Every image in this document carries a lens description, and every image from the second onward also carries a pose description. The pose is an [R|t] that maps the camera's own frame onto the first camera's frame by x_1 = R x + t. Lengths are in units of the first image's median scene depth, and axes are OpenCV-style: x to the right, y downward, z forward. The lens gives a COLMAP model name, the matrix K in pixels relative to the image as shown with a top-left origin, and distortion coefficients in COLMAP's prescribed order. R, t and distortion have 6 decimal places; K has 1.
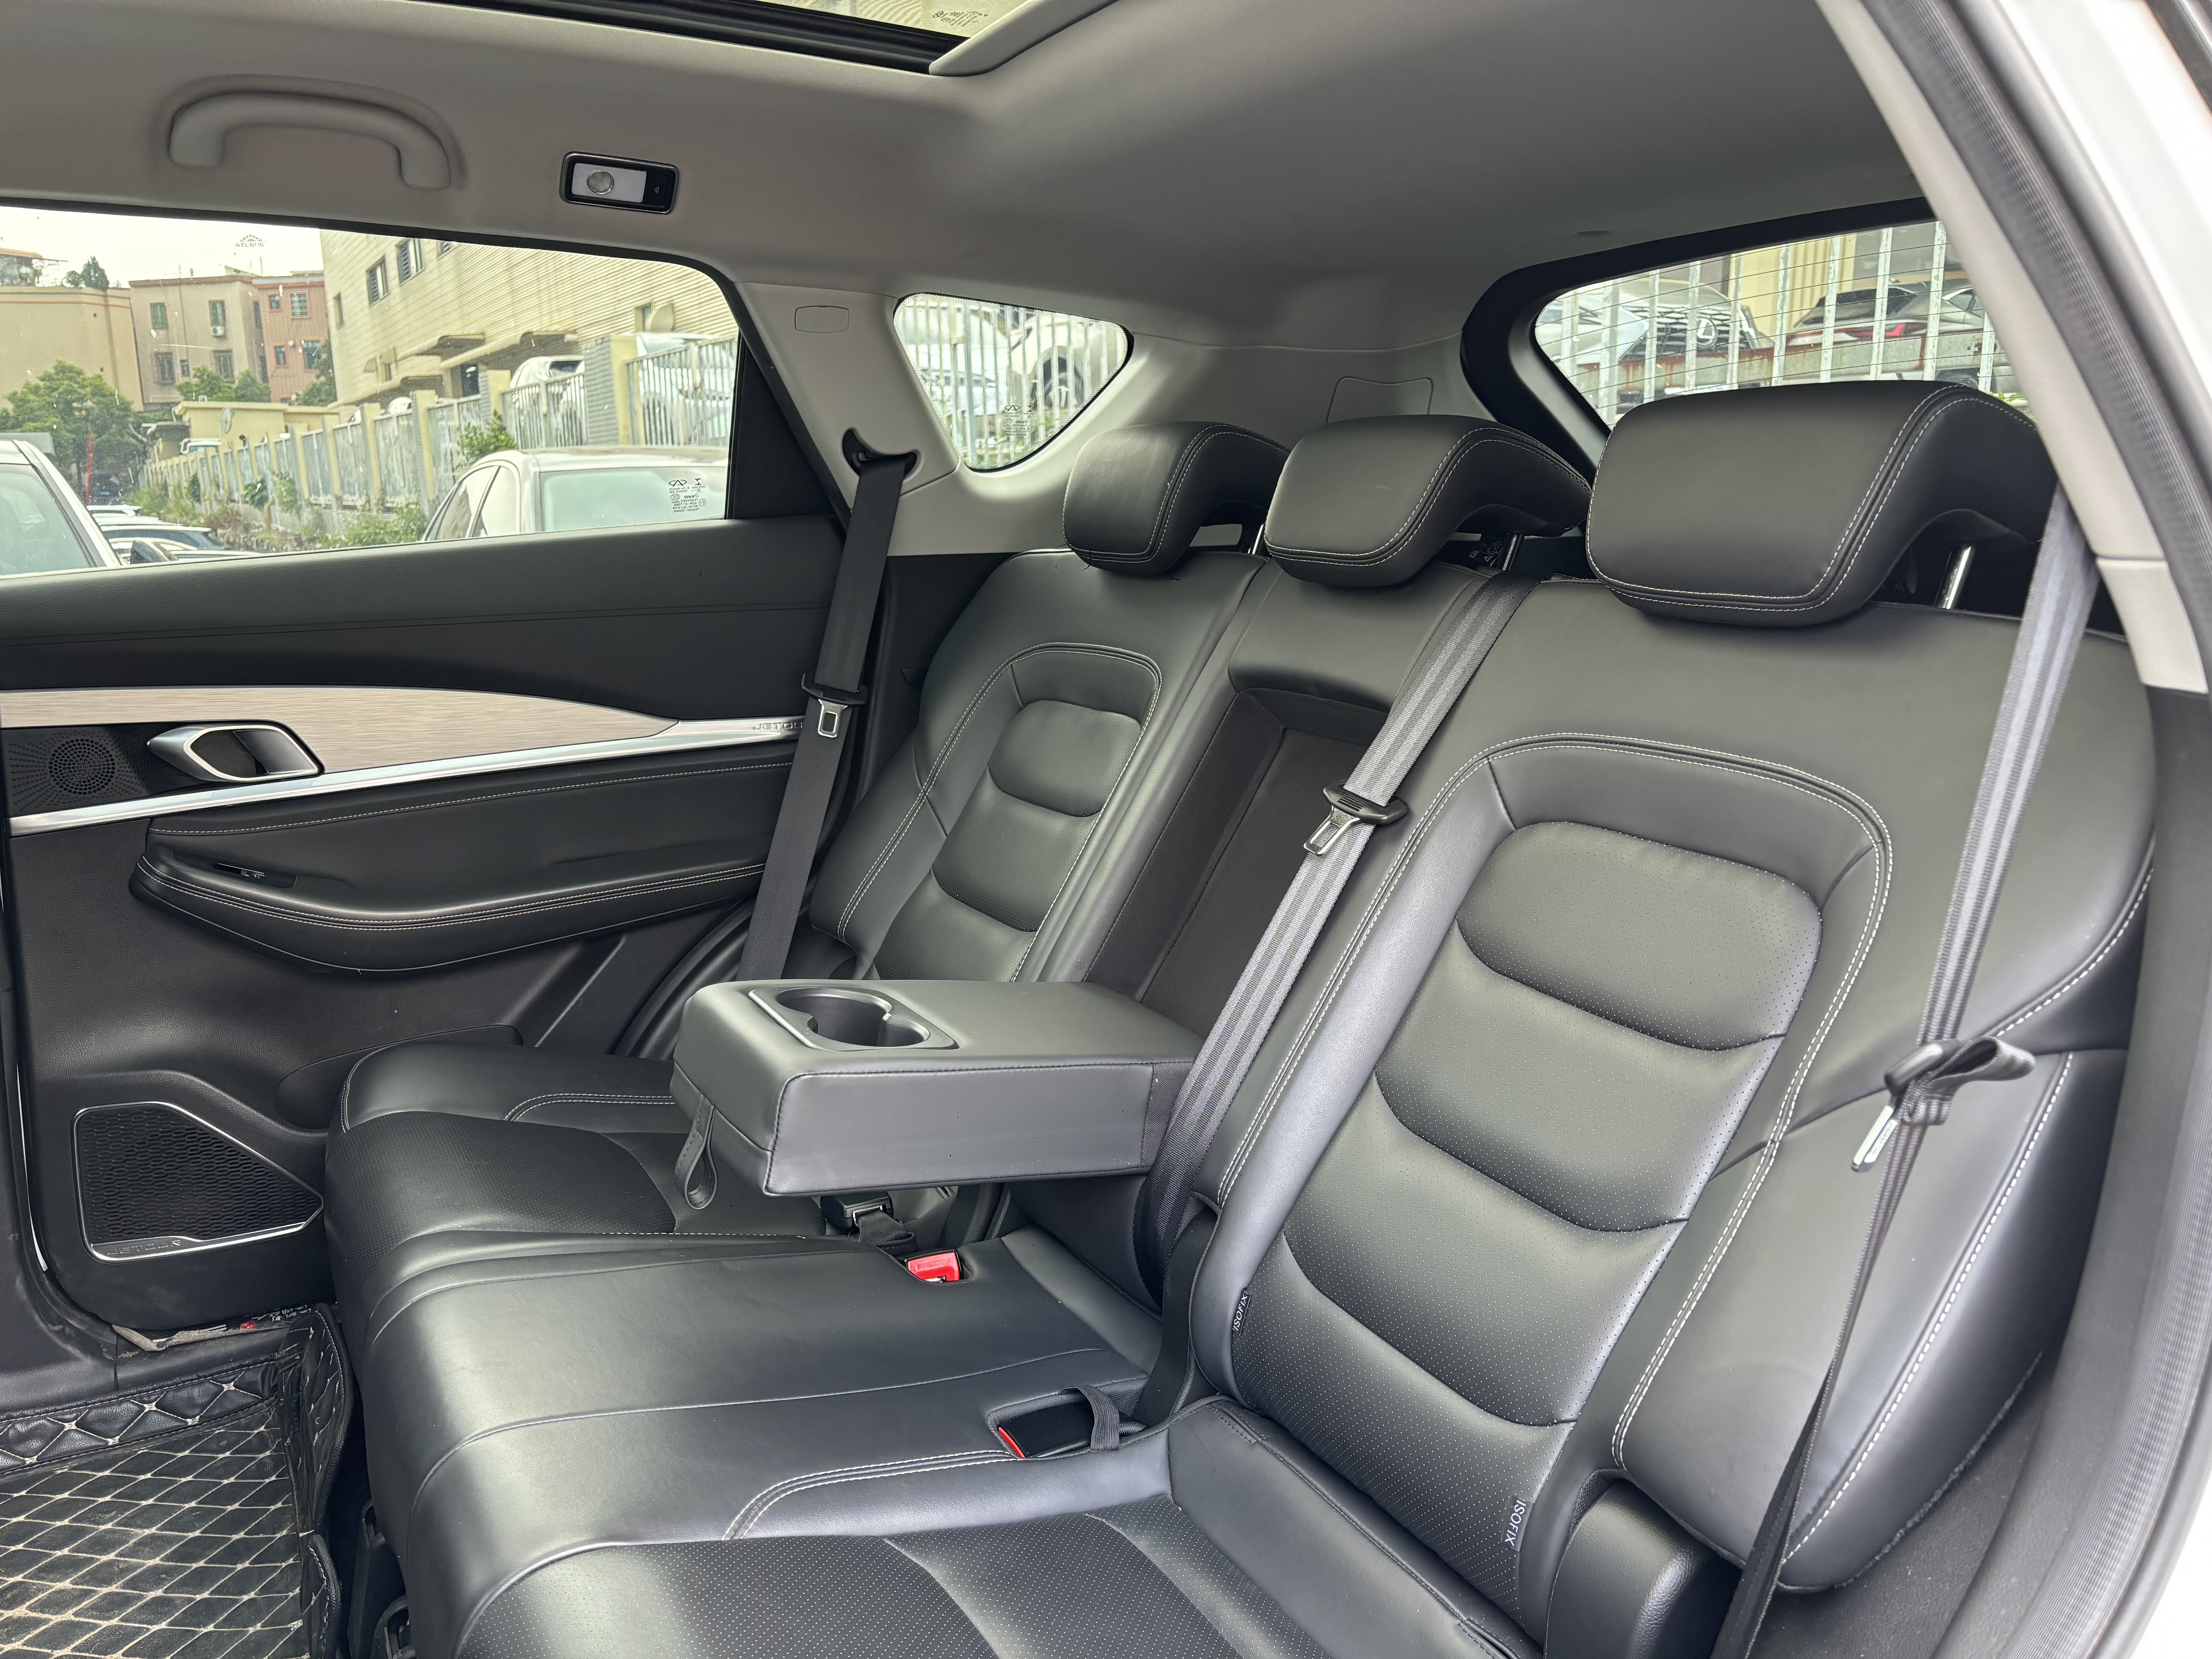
lens RADIAL K [[1685.2, 0, 1099.9], [0, 1685.2, 833.5], [0, 0, 1]] dist [0.033242, -0.036754]
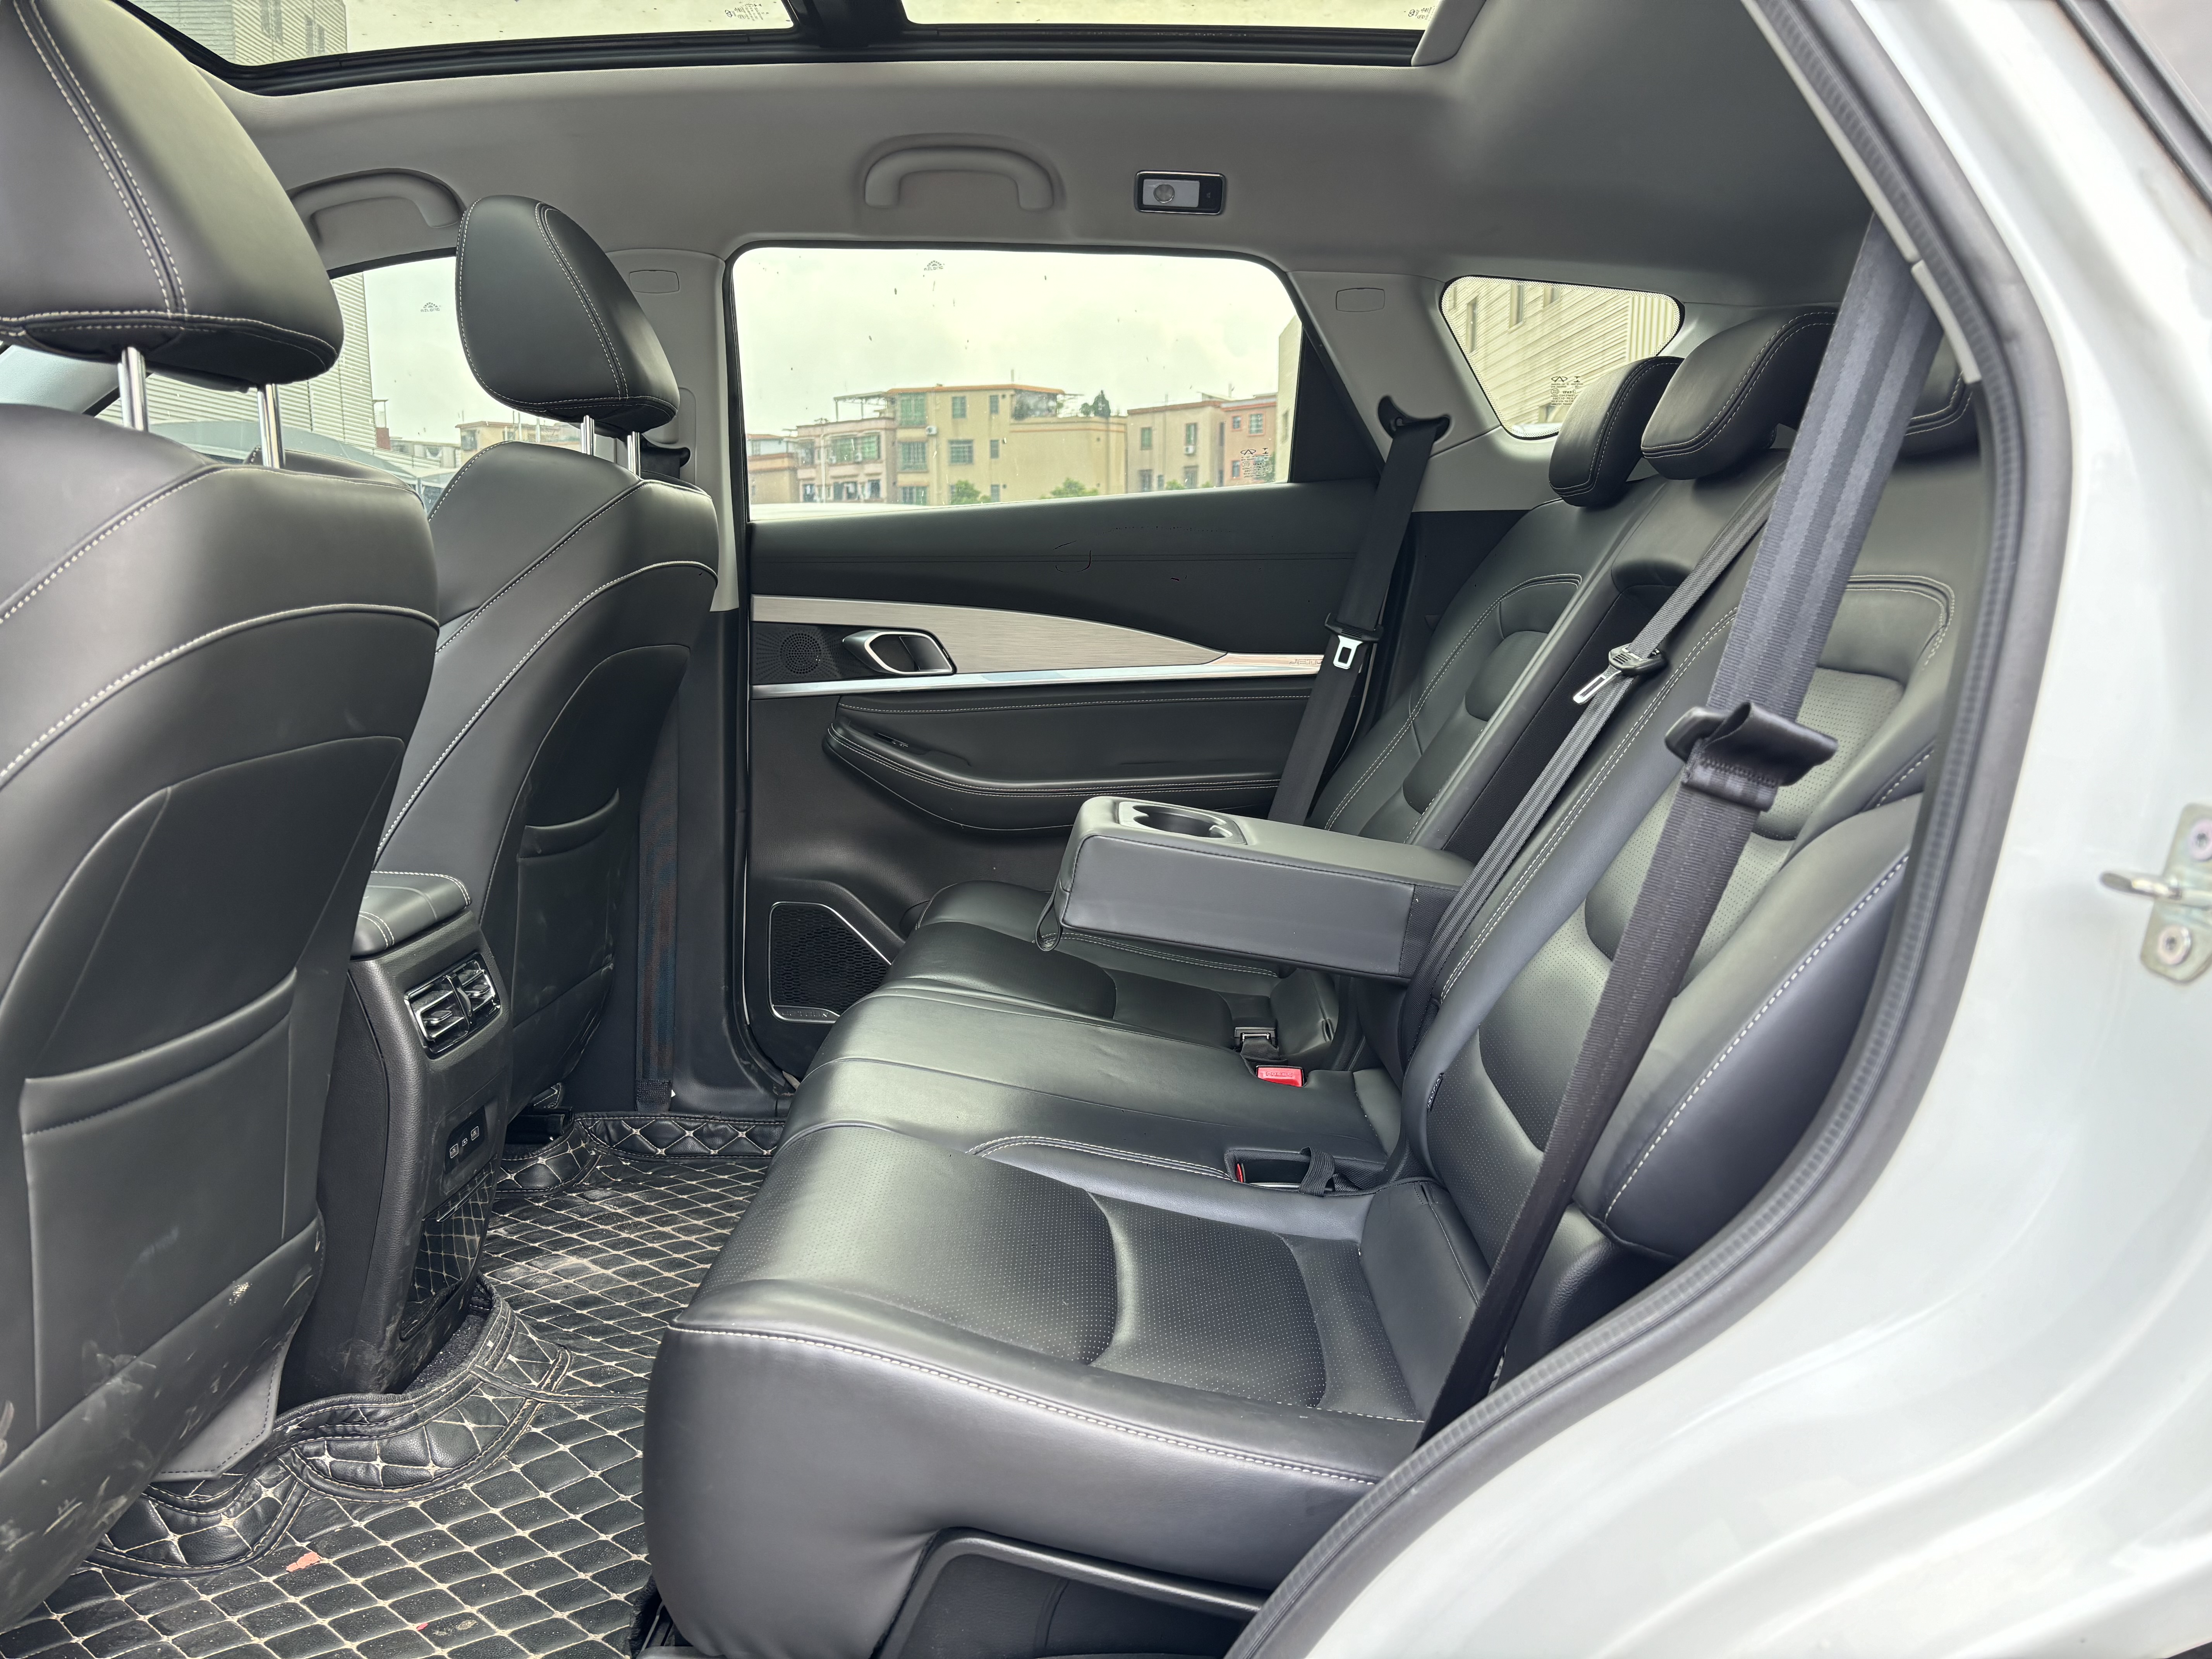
lens RADIAL K [[1685.2, 0, 1097.7], [0, 1685.2, 831.3], [0, 0, 1]] dist [0.033242, -0.036754]
pose [[0.864969, 0.081202, -0.495212, 0.273425], [-0.112083, 0.993153, -0.032921, 0.110911], [0.489148, 0.083981, 0.868148, -0.057002]]
